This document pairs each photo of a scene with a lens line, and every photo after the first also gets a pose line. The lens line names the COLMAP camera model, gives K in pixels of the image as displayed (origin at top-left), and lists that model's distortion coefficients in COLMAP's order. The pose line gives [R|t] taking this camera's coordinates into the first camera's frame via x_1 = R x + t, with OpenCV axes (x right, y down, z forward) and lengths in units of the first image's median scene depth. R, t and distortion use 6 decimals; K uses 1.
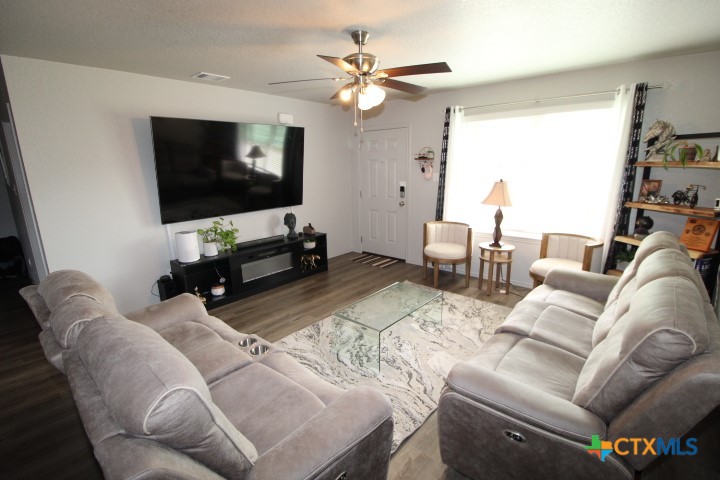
lens RADIAL K [[335.4, 0, 362.2], [0, 335.4, 241.4], [0, 0, 1]] dist [0.001768, -0.014870]
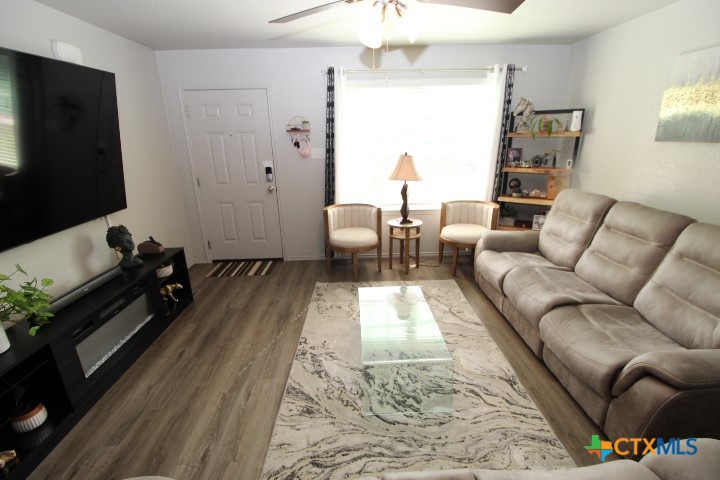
lens RADIAL K [[335.4, 0, 362.2], [0, 335.4, 241.4], [0, 0, 1]] dist [0.001768, -0.014870]
pose [[0.735566, -0.204398, 0.645882, -0.324876], [0.160621, 0.978832, 0.126841, -0.074020], [-0.658136, 0.010442, 0.752826, 0.344209]]
